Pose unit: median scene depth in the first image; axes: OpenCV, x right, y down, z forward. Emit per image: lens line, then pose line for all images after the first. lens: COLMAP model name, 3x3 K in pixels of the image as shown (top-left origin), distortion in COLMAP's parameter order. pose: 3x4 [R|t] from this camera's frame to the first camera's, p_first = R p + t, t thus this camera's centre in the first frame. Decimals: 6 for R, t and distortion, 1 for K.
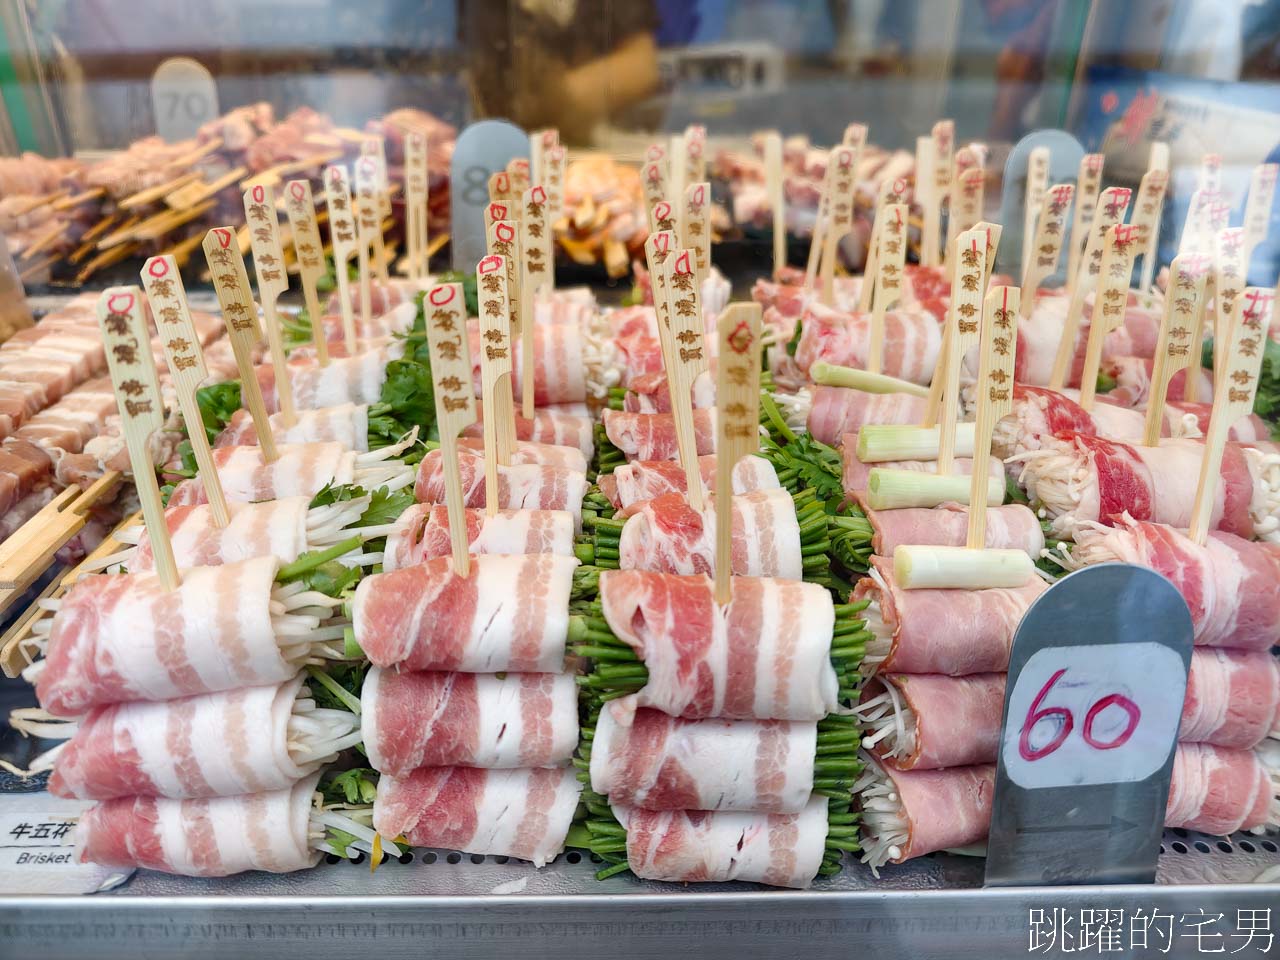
lens RADIAL K [[920.2, 0, 641.1], [0, 920.2, 482.1], [0, 0, 1]] dist [-0.009691, 0.001986]
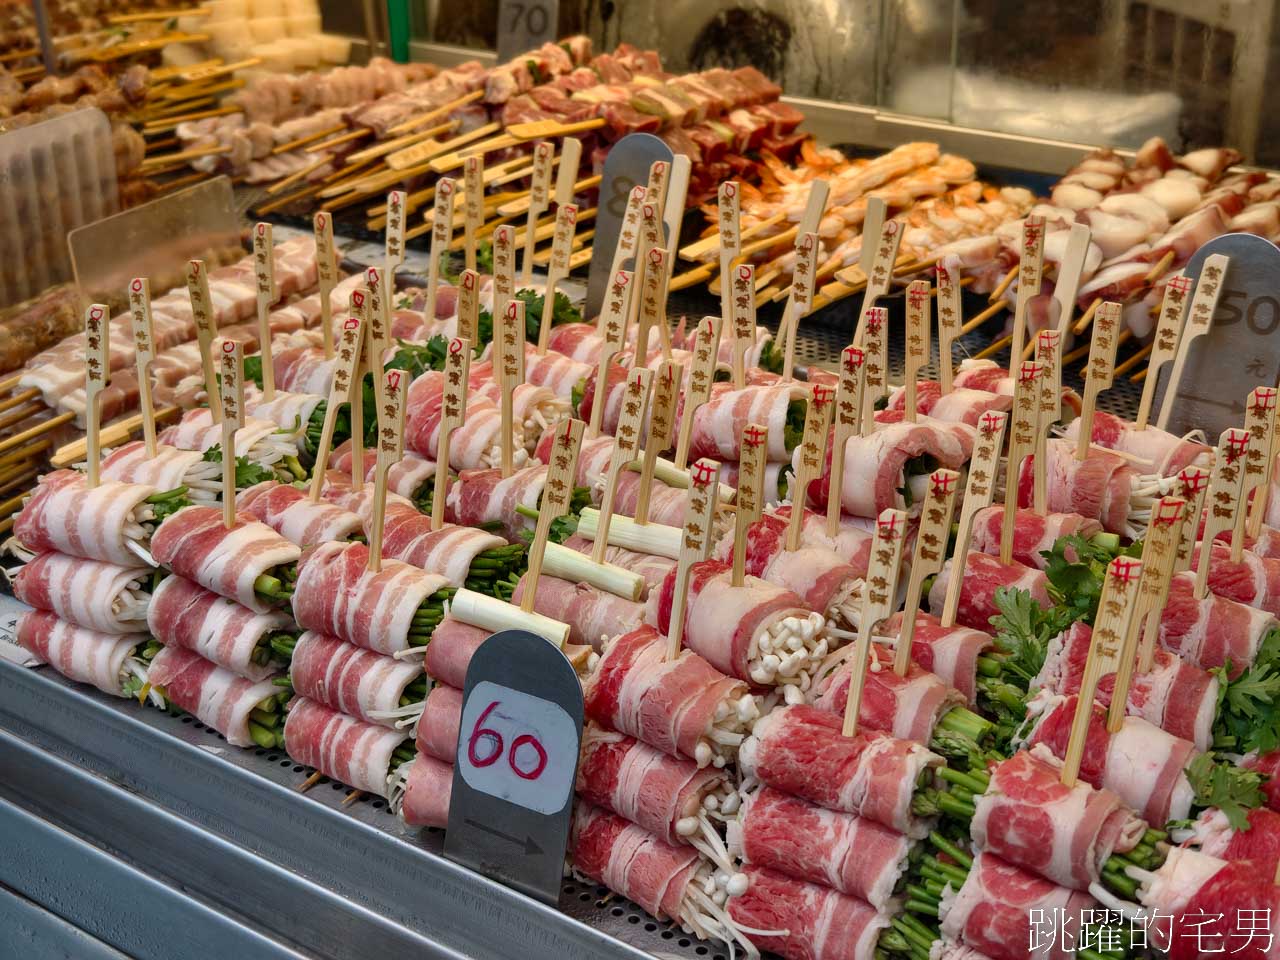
lens RADIAL K [[1685.0, 0, 640.2], [0, 1685.0, 479.1], [0, 0, 1]] dist [-0.147687, 0.000000]
pose [[0.835529, 0.235380, -0.496475, 1.665560], [-0.252278, 0.967060, 0.033922, -0.232309], [0.488106, 0.096907, 0.867388, -0.992909]]
